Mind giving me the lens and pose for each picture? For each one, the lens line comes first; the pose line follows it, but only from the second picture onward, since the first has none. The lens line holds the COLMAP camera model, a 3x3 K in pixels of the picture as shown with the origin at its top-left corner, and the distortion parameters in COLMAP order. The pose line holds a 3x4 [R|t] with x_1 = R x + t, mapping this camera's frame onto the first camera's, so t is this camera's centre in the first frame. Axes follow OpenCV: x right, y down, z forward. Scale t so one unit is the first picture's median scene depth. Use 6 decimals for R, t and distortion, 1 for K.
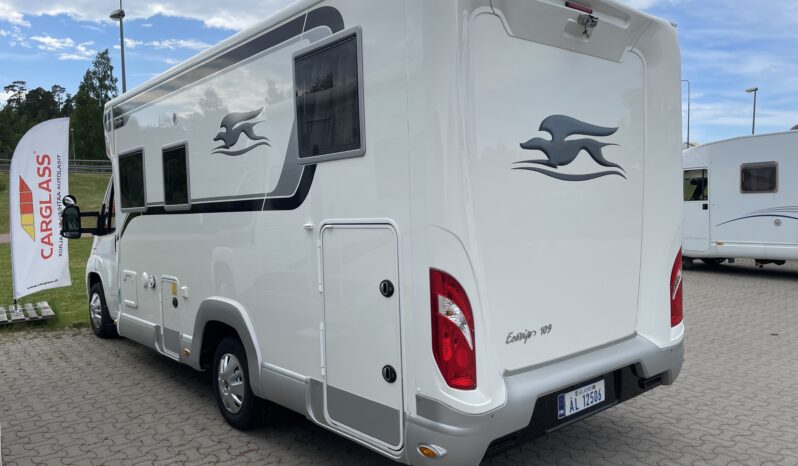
lens RADIAL K [[622.8, 0, 398.5], [0, 622.8, 232.6], [0, 0, 1]] dist [0.003333, -0.014530]
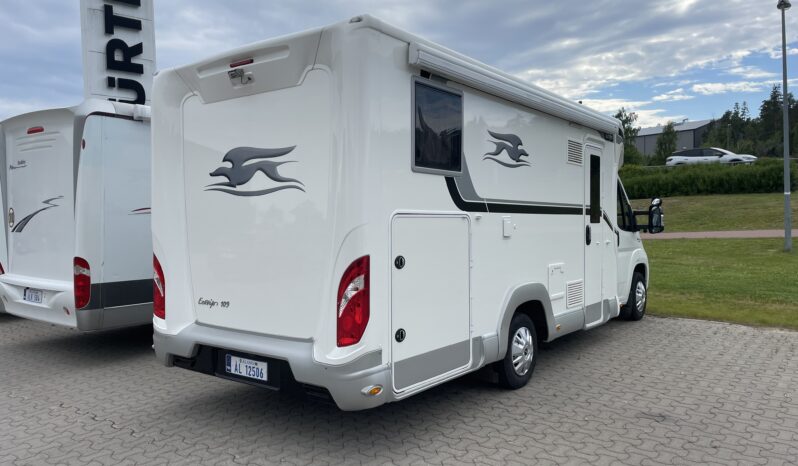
lens RADIAL K [[622.8, 0, 396.6], [0, 622.8, 231.2], [0, 0, 1]] dist [0.003333, -0.014530]
pose [[0.209664, 0.040453, -0.976936, 1.609190], [-0.044093, 0.998519, 0.031884, -0.065860], [0.976779, 0.036391, 0.211137, 1.035595]]
